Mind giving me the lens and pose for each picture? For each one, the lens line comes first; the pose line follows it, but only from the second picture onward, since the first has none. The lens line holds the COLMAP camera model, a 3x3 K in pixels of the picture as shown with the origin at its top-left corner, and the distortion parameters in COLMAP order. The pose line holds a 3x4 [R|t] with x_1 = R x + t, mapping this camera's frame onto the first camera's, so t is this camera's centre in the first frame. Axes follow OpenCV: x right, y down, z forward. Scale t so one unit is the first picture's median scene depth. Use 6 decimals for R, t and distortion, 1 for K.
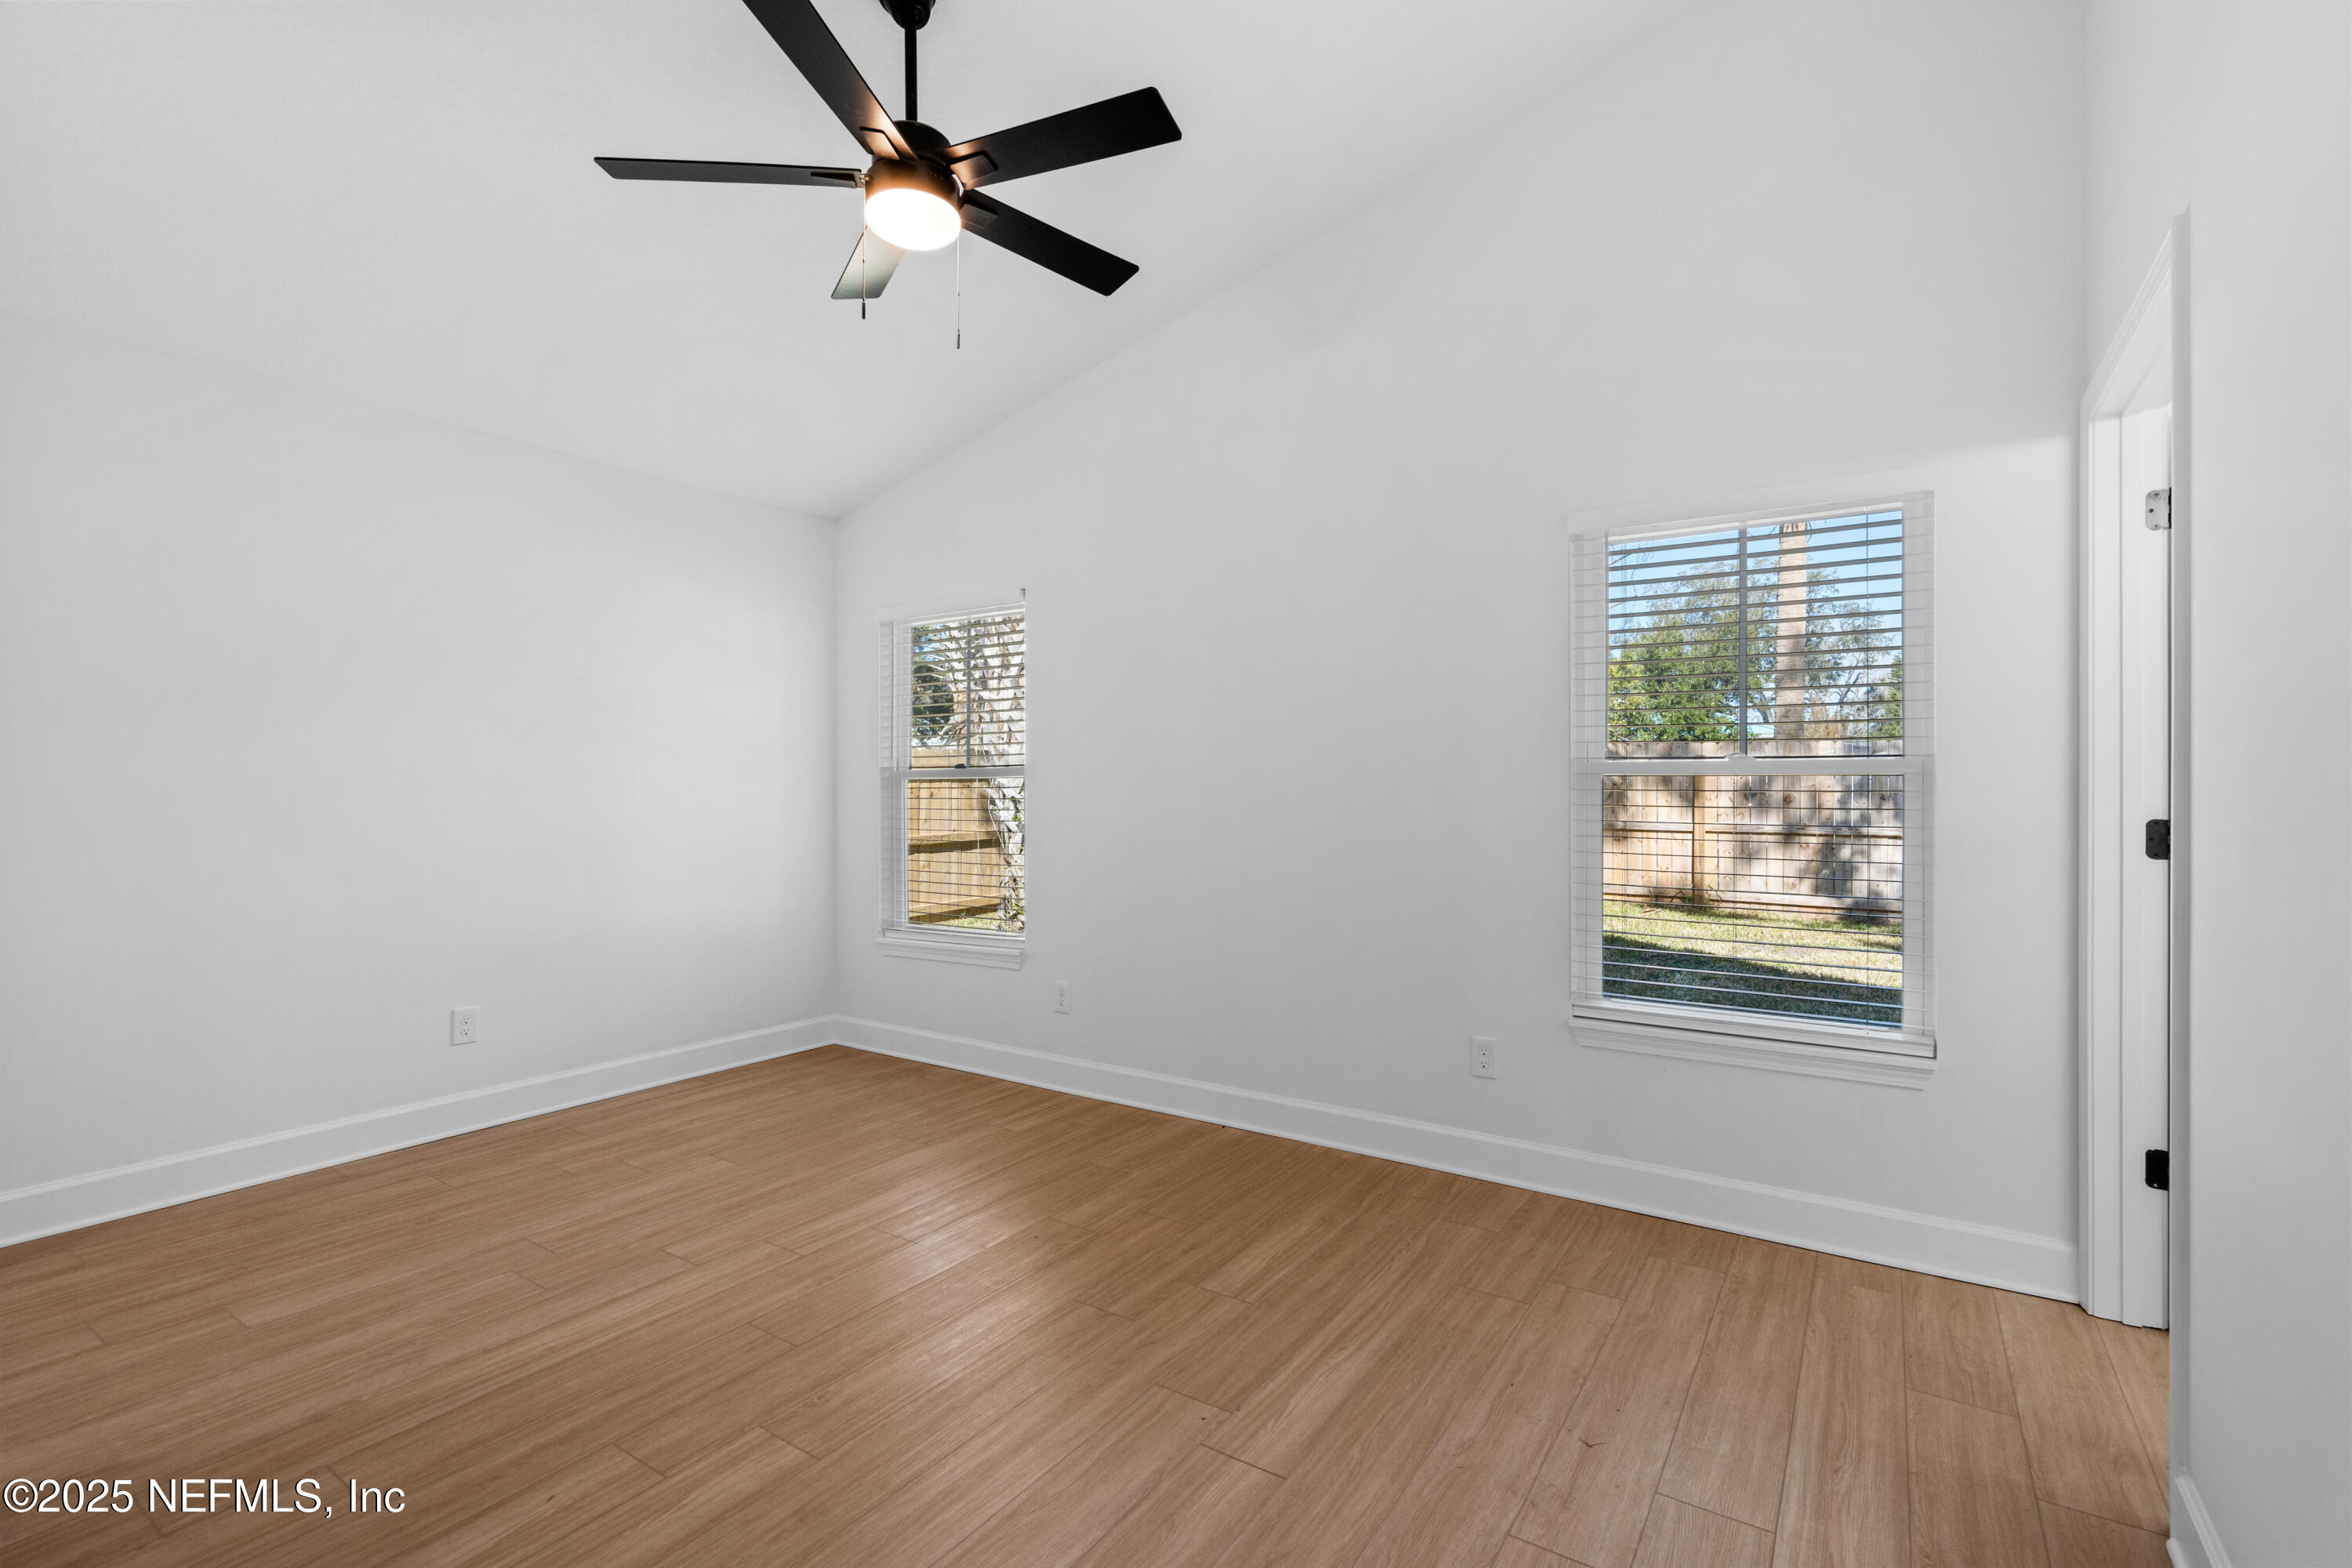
lens RADIAL K [[1066.3, 0, 1189.7], [0, 1066.3, 794.0], [0, 0, 1]] dist [0.000138, -0.000052]
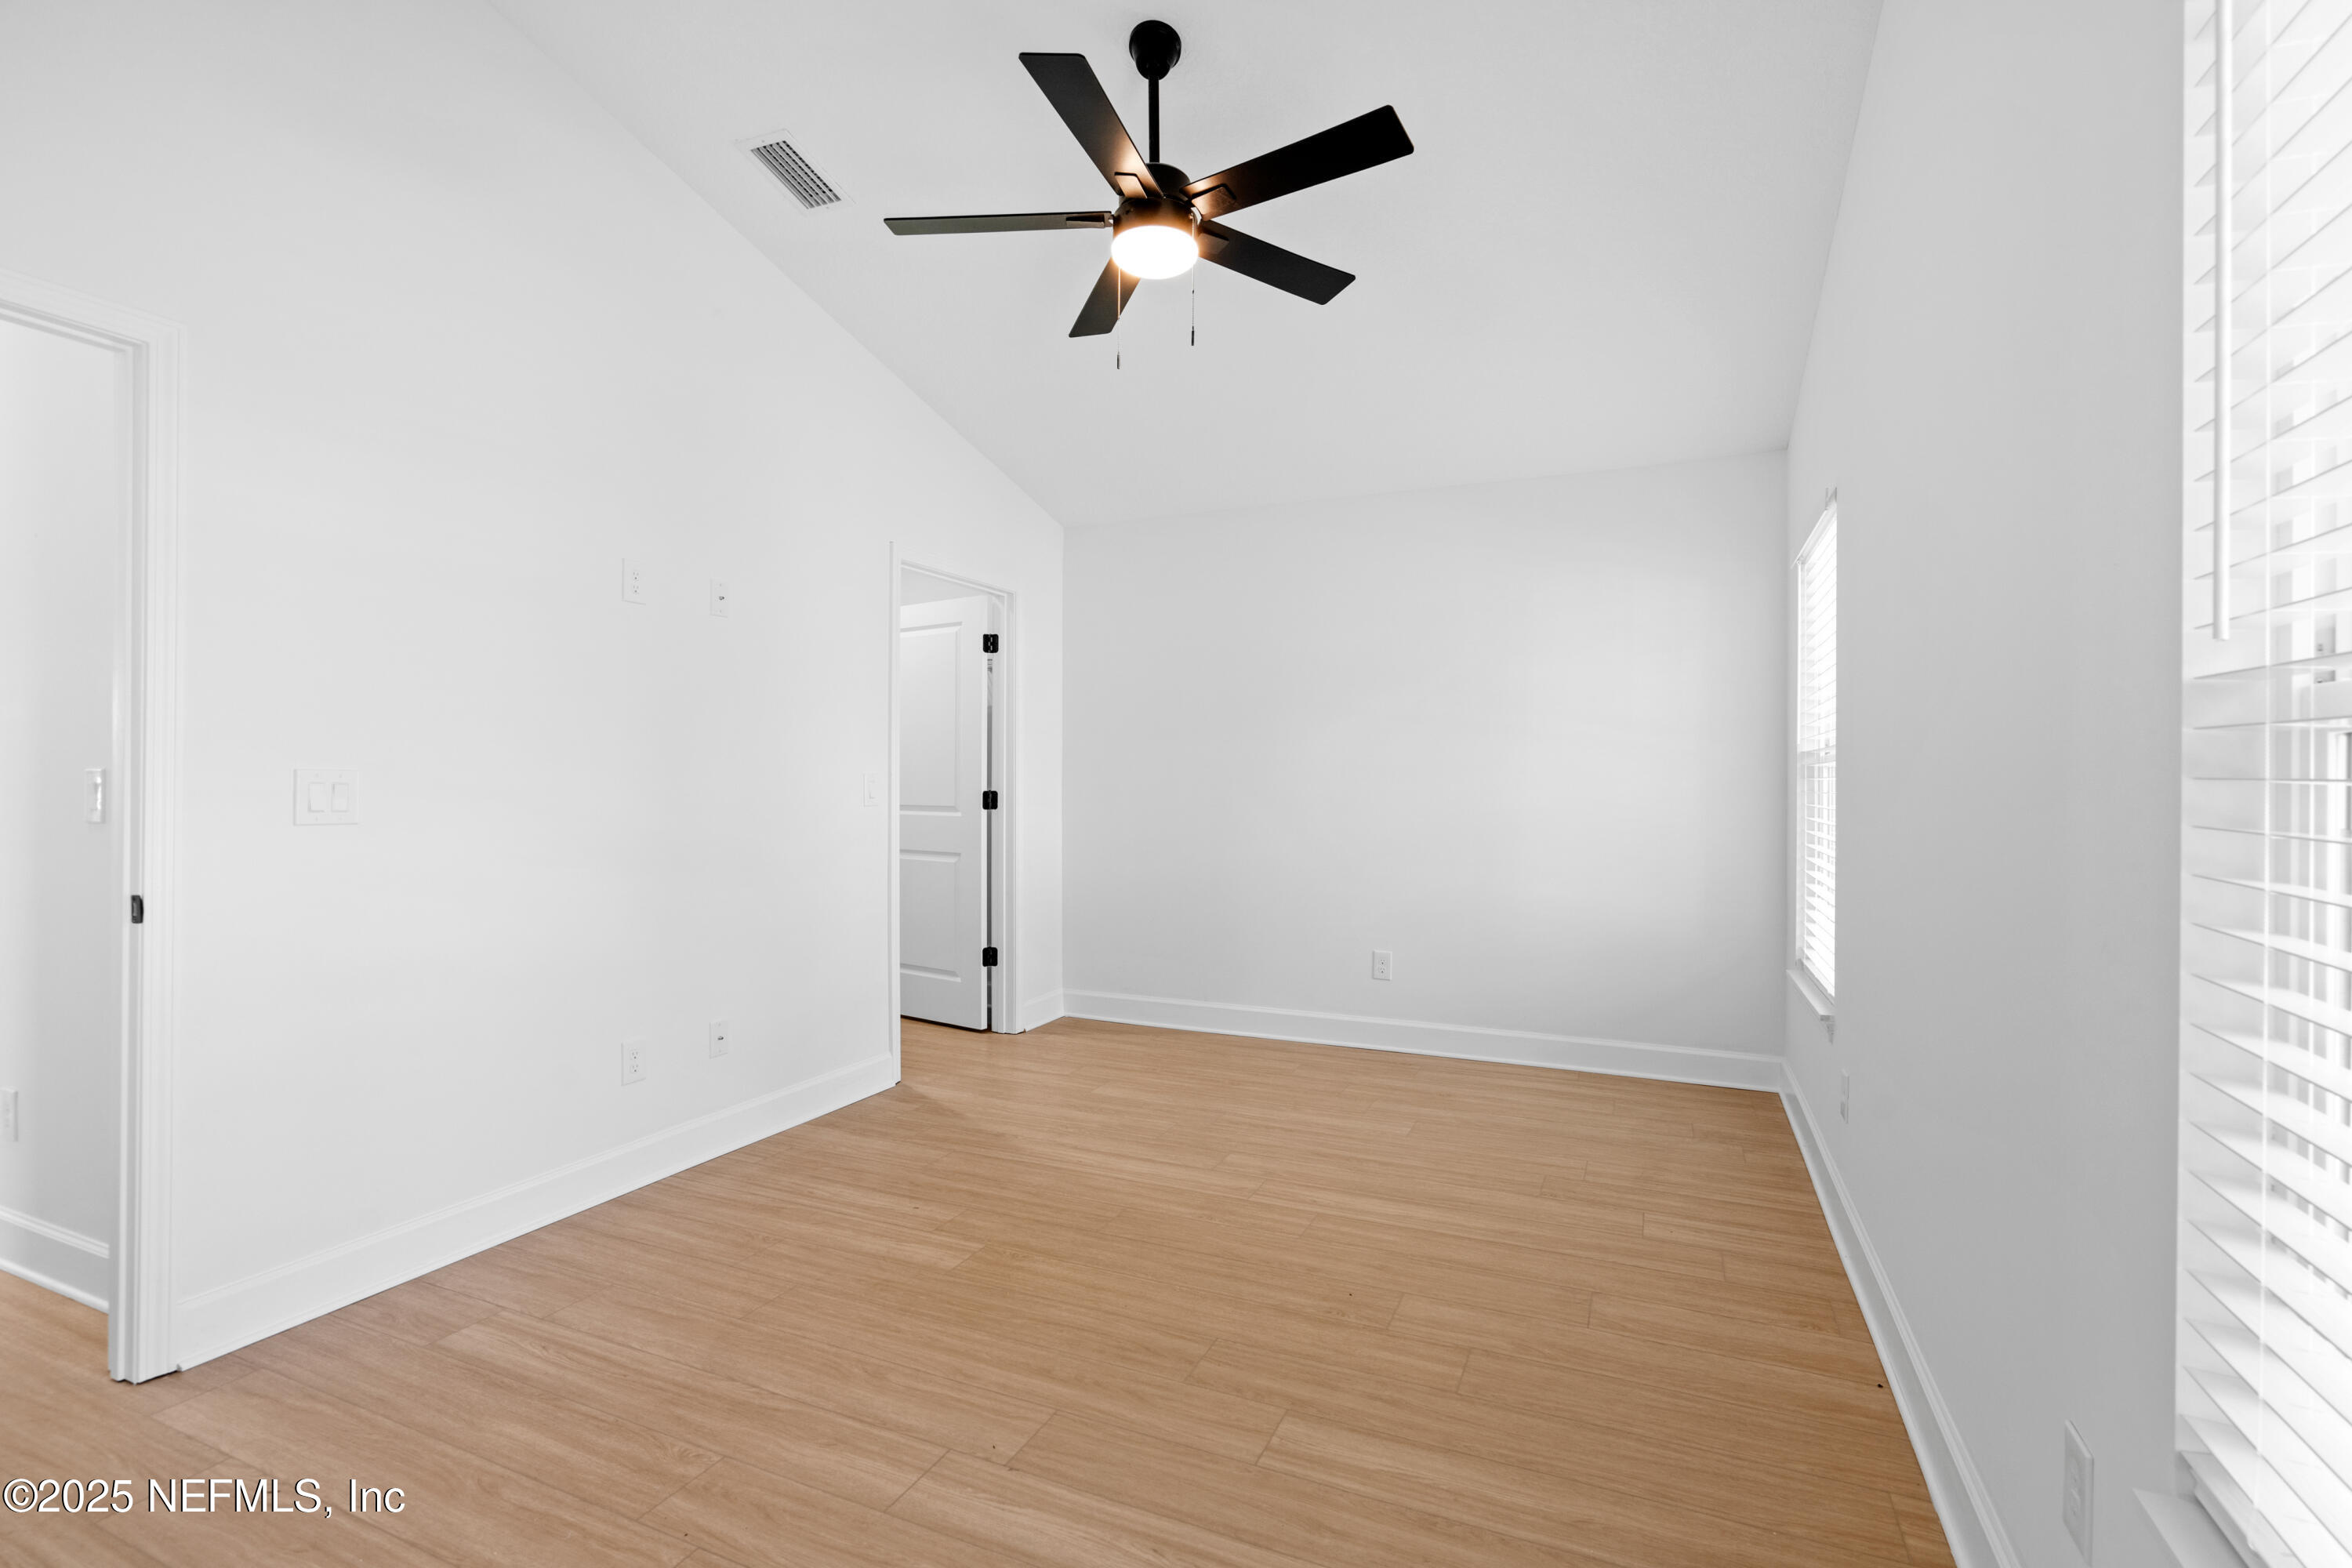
lens RADIAL K [[1048.1, 0, 1176.0], [0, 1048.1, 784.0], [0, 0, 1]] dist [-0.001210, 0.000428]
pose [[0.163070, 0.004248, -0.986605, 0.609754], [-0.007291, 0.999969, 0.003100, -0.005270], [0.986588, 0.006687, 0.163096, 0.640163]]
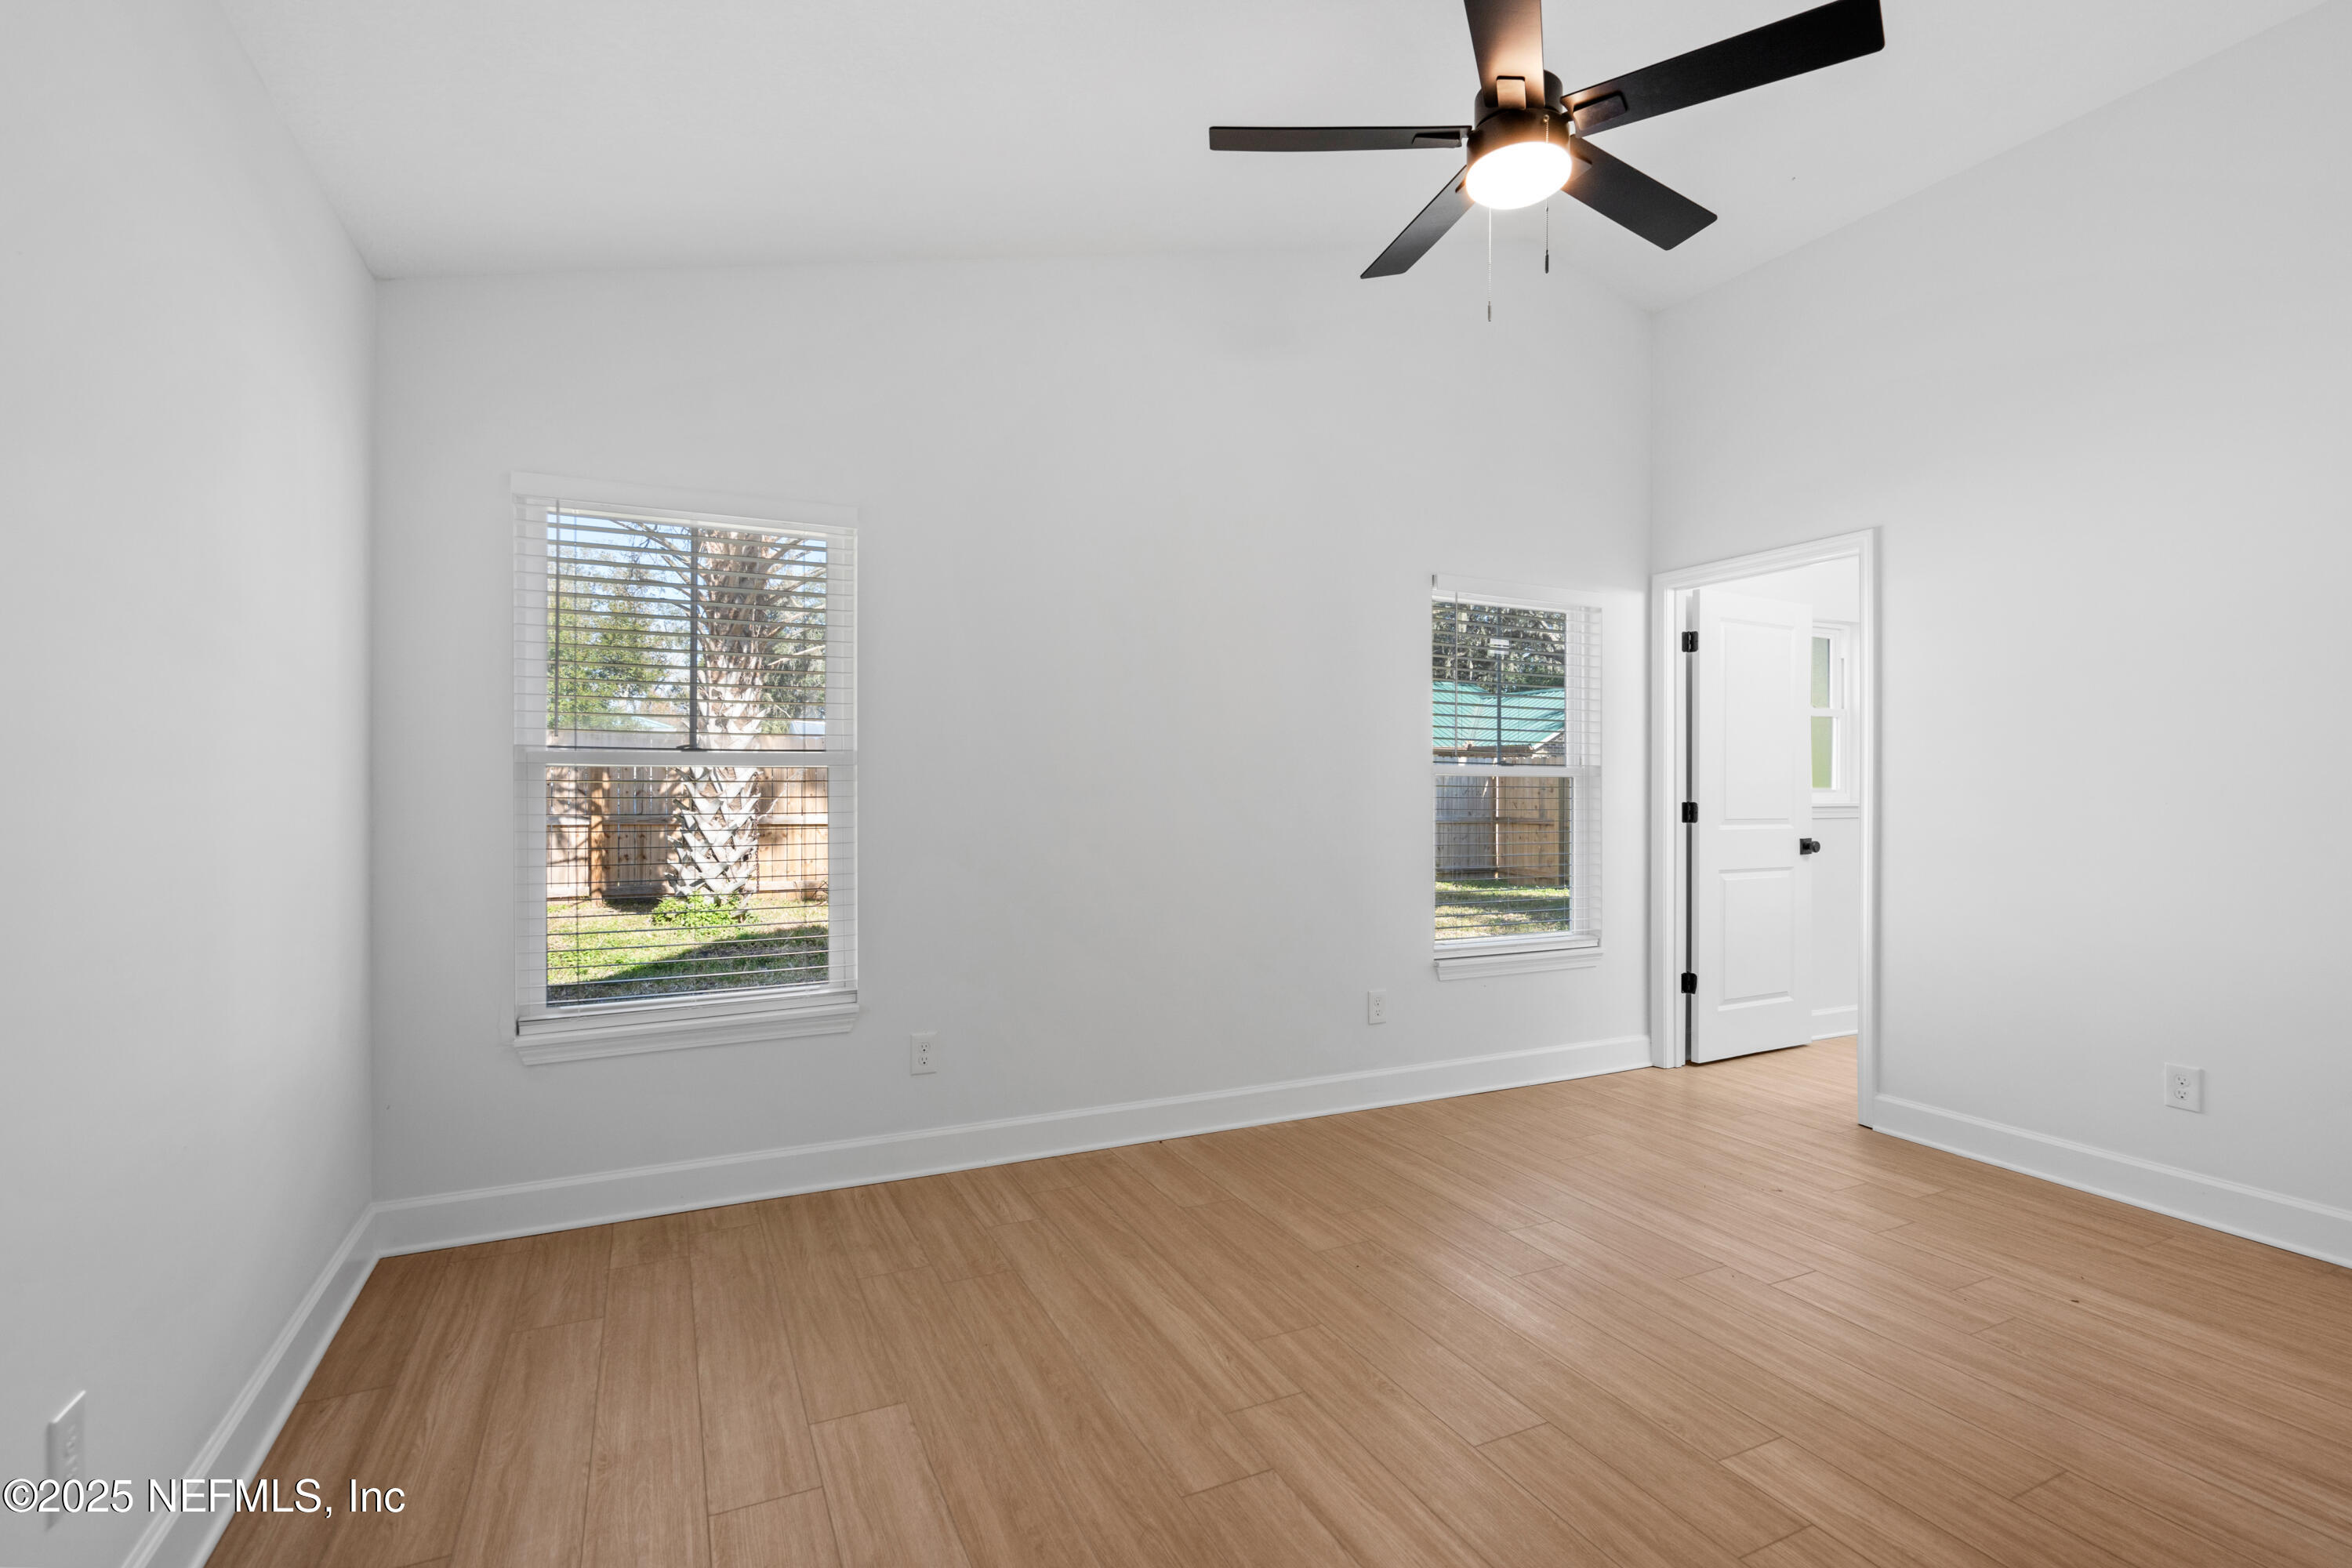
lens RADIAL K [[1069.8, 0, 1176.0], [0, 1069.8, 784.0], [0, 0, 1]] dist [-0.001128, 0.000009]
pose [[0.515596, 0.000527, 0.856831, -0.933879], [0.000533, 0.999999, -0.000935, -0.011540], [-0.856831, 0.000939, 0.515596, 0.579683]]
